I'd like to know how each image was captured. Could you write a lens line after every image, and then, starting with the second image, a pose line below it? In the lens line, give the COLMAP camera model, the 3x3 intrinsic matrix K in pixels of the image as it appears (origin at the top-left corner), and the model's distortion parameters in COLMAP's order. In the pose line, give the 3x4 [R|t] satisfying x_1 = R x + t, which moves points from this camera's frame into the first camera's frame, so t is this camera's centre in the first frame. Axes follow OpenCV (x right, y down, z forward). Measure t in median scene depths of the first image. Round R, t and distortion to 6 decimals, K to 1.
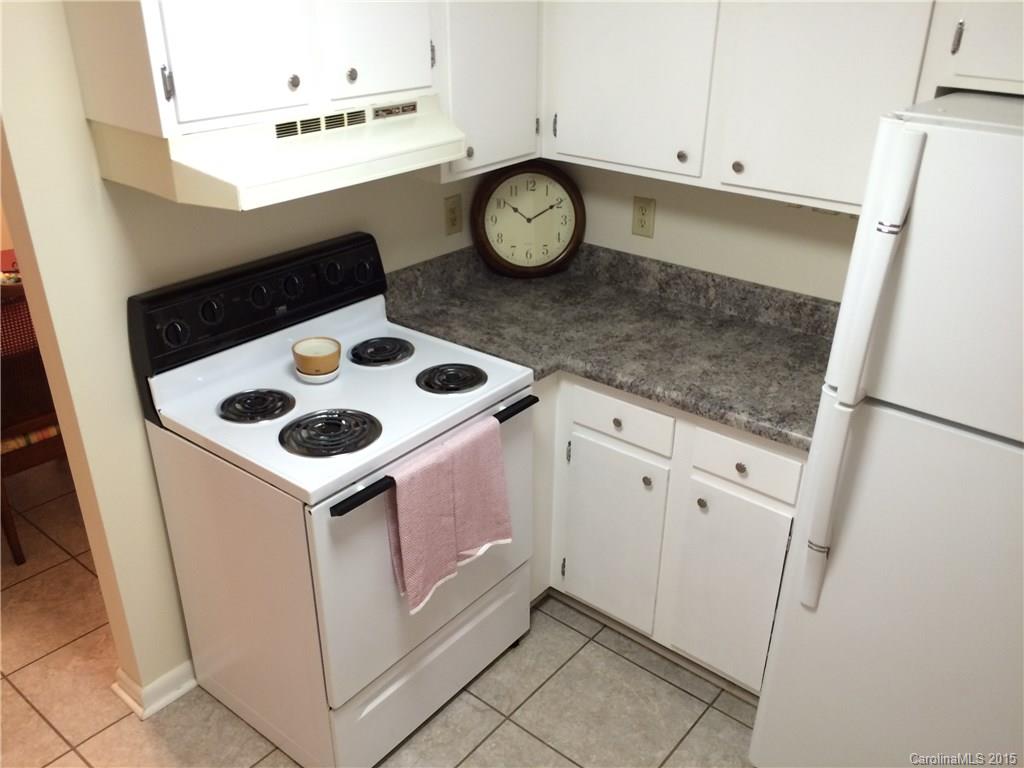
lens RADIAL K [[879.9, 0, 512.0], [0, 879.9, 384.0], [0, 0, 1]] dist [0.044092, -0.004405]
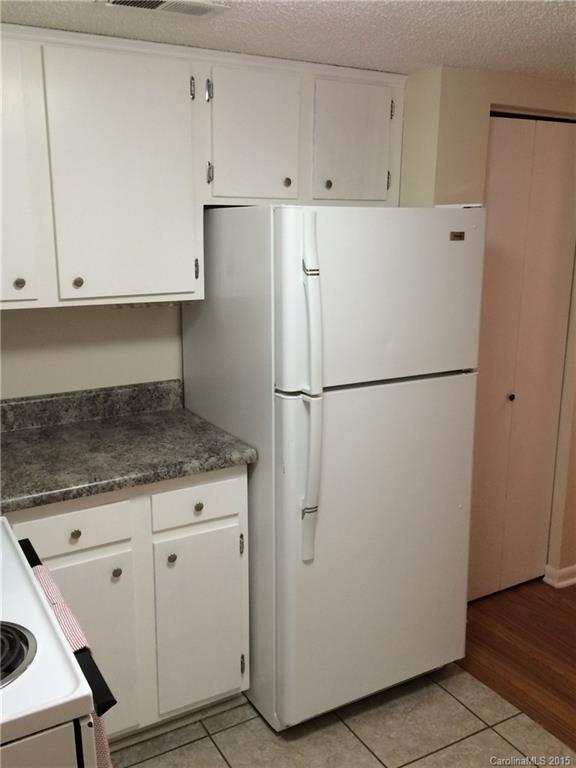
lens RADIAL K [[715.7, 0, 288.0], [0, 715.7, 384.0], [0, 0, 1]] dist [0.066456, 0.001234]
pose [[0.335366, -0.220588, 0.915899, -0.547864], [0.413286, 0.908105, 0.067382, -0.071793], [-0.846596, 0.355930, 0.395714, 0.435525]]
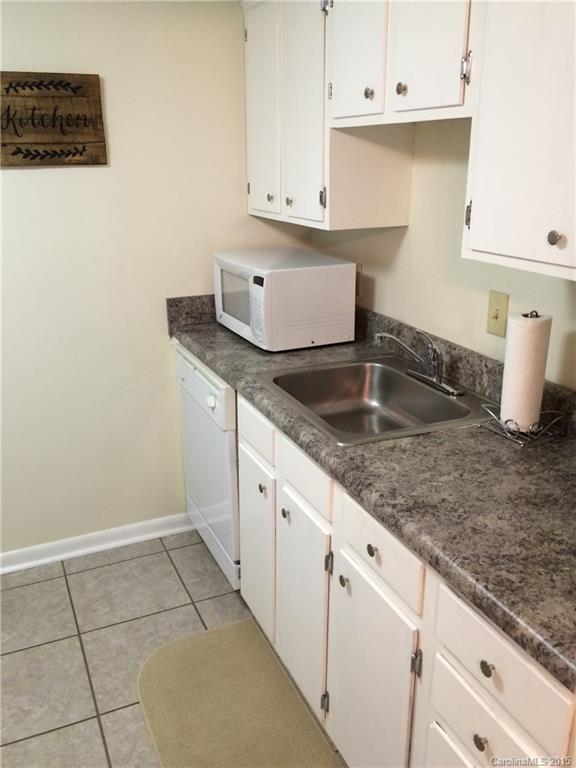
lens RADIAL K [[659.9, 0, 288.0], [0, 659.9, 384.0], [0, 0, 1]] dist [0.044092, -0.004405]
pose [[0.884083, 0.142829, -0.444969, 0.430885], [-0.201371, 0.975651, -0.086921, 0.003119], [0.421720, 0.166450, 0.891318, 0.365416]]
